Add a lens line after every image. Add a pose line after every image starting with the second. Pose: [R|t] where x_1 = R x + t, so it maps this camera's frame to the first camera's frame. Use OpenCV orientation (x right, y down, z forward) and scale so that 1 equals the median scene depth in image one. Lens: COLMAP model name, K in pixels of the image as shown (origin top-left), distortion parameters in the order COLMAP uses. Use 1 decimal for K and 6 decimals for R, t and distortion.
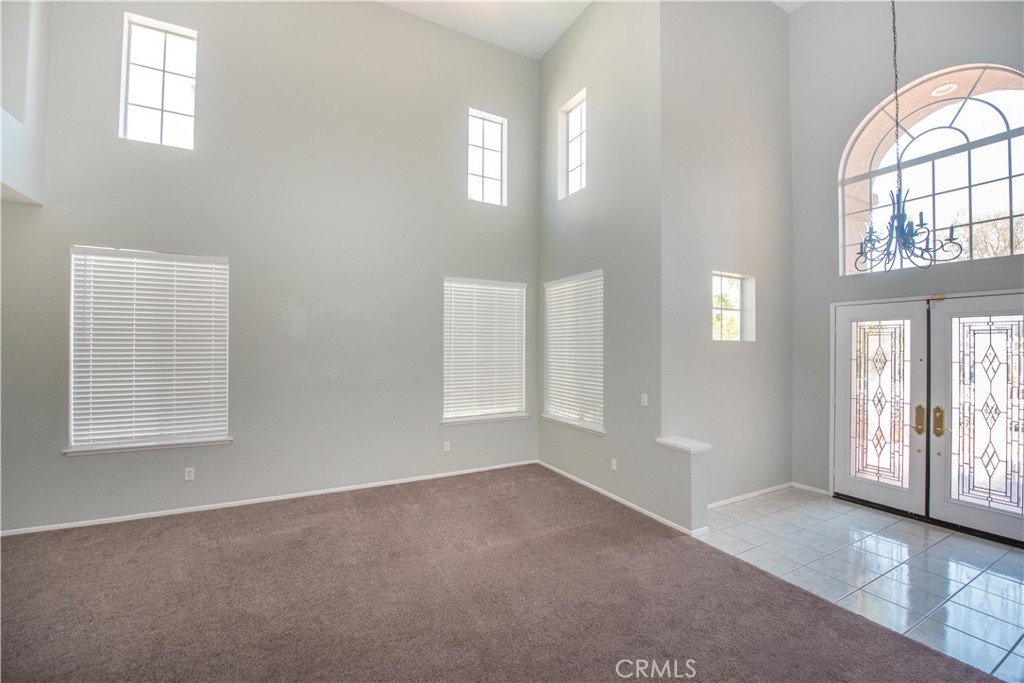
lens RADIAL K [[412.9, 0, 510.0], [0, 412.9, 345.8], [0, 0, 1]] dist [-0.013665, -0.003269]
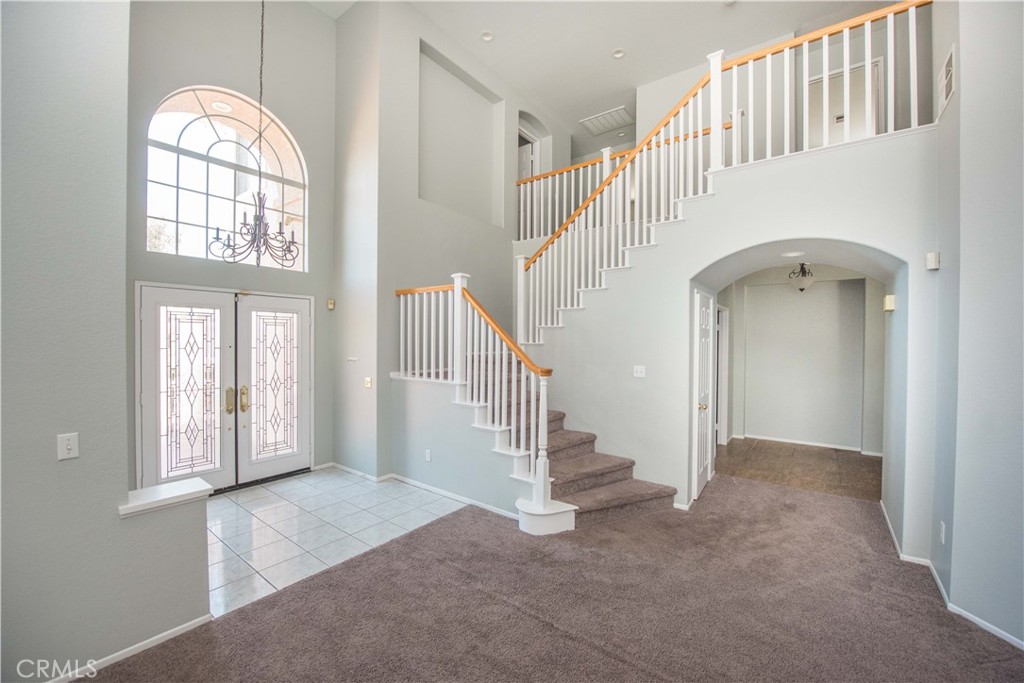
lens RADIAL K [[412.9, 0, 515.2], [0, 412.9, 342.0], [0, 0, 1]] dist [-0.013665, -0.003269]
pose [[-0.420726, -0.016637, 0.907035, -0.325363], [-0.013287, 0.999838, 0.012177, -0.002156], [-0.907091, -0.006929, -0.420878, 0.756361]]
